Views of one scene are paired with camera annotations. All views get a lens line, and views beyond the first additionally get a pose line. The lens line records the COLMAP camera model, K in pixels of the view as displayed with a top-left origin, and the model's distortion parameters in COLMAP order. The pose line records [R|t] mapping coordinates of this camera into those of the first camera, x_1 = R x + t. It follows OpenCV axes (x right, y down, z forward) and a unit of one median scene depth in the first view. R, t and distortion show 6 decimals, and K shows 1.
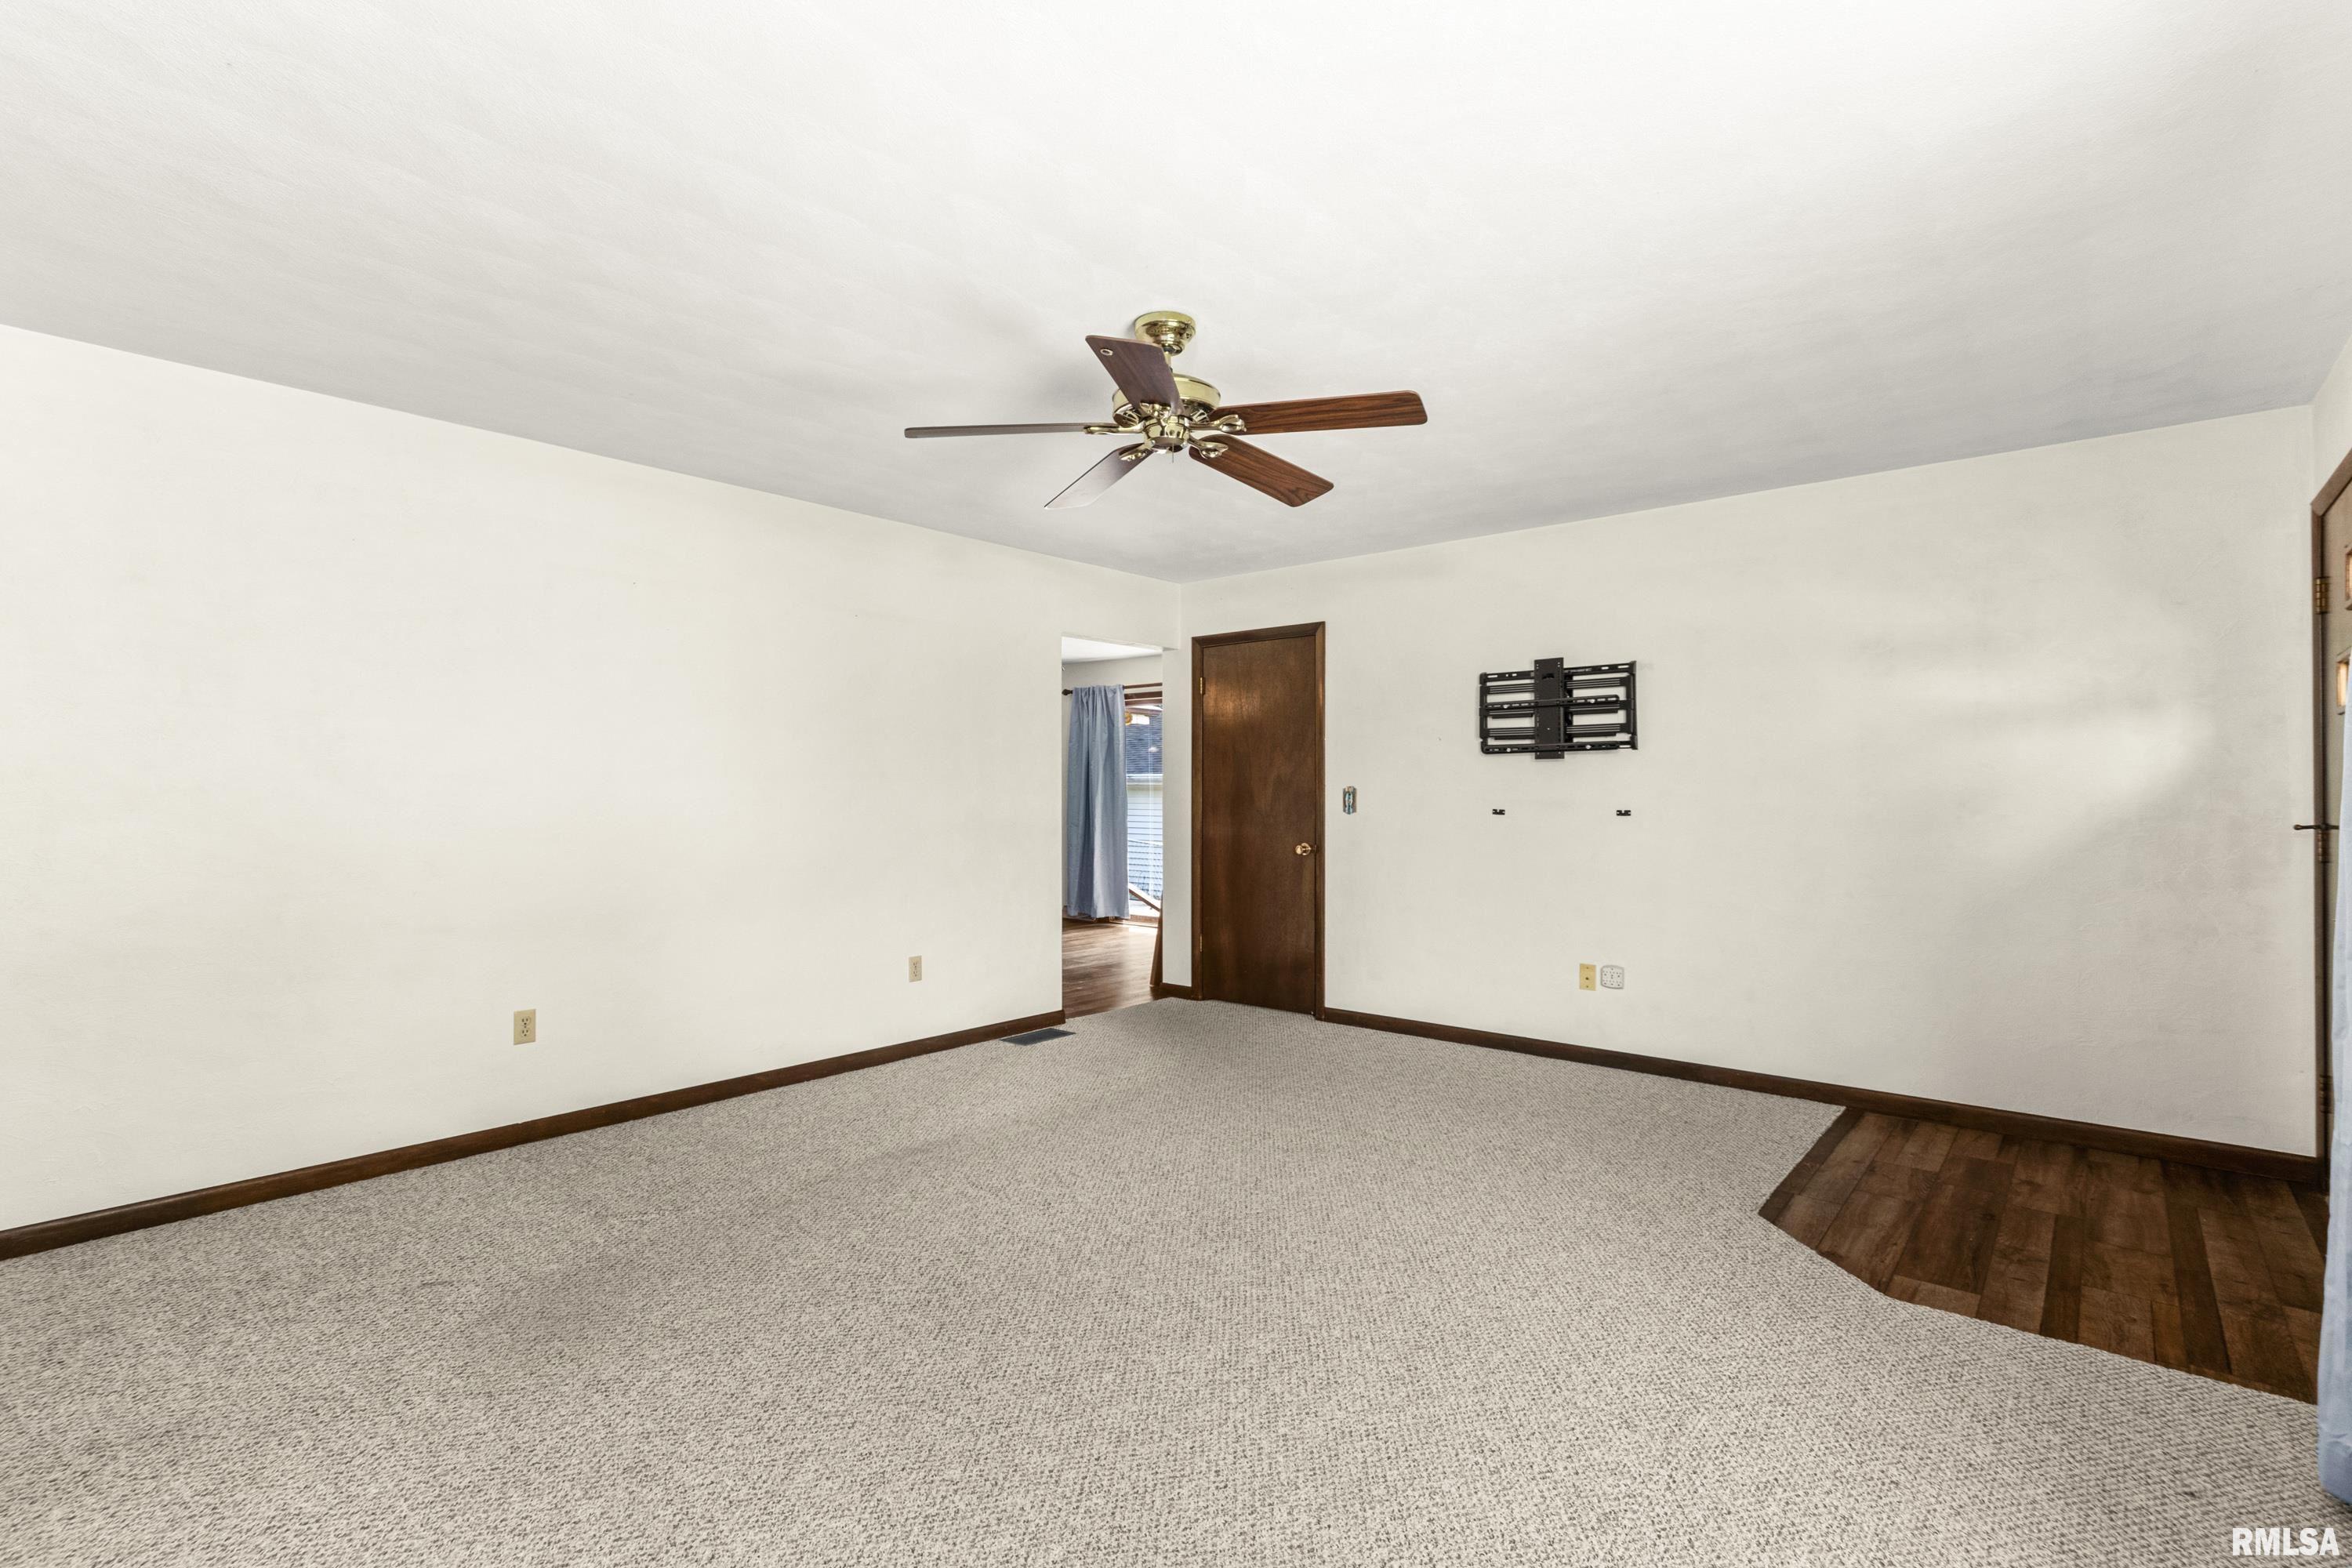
lens RADIAL K [[1096.5, 0, 1150.0], [0, 1096.5, 787.7], [0, 0, 1]] dist [-0.000595, 0.000067]
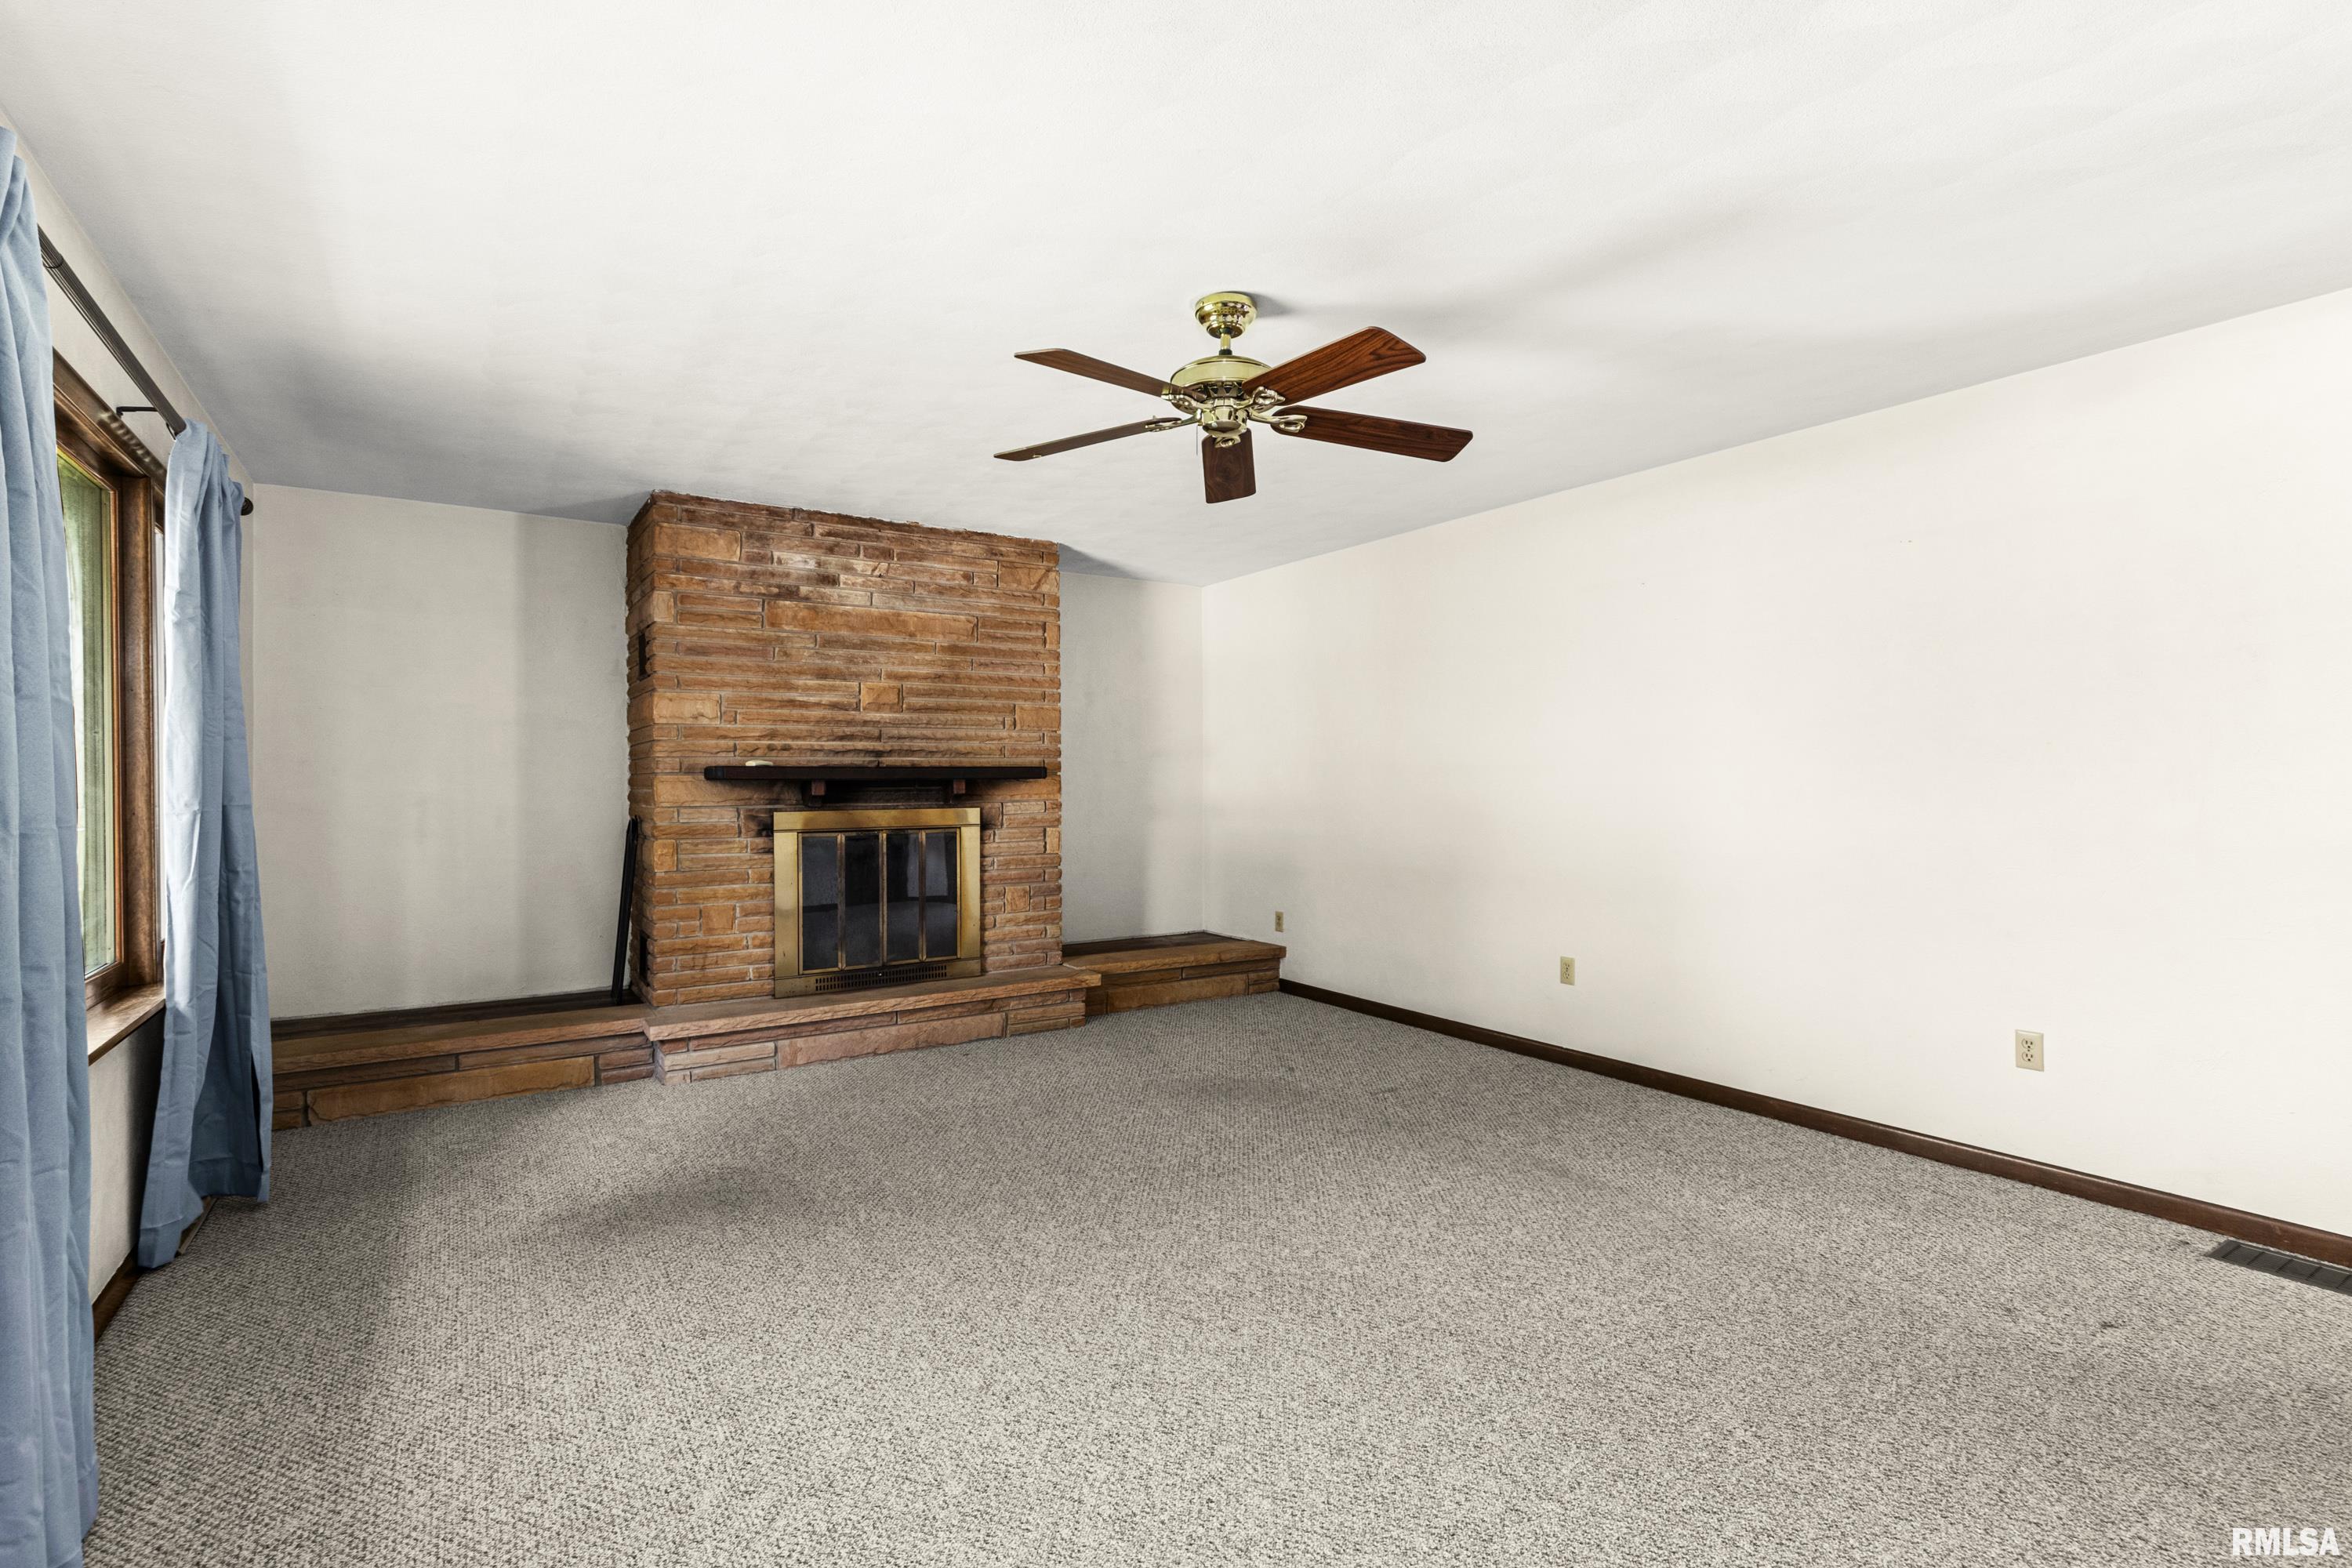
lens RADIAL K [[1096.5, 0, 1150.0], [0, 1096.5, 787.7], [0, 0, 1]] dist [-0.000595, 0.000067]
pose [[-0.283372, 0.006571, -0.958987, 0.762145], [0.003337, 0.999977, 0.005865, 0.007715], [0.959004, -0.001538, -0.283388, 0.948204]]
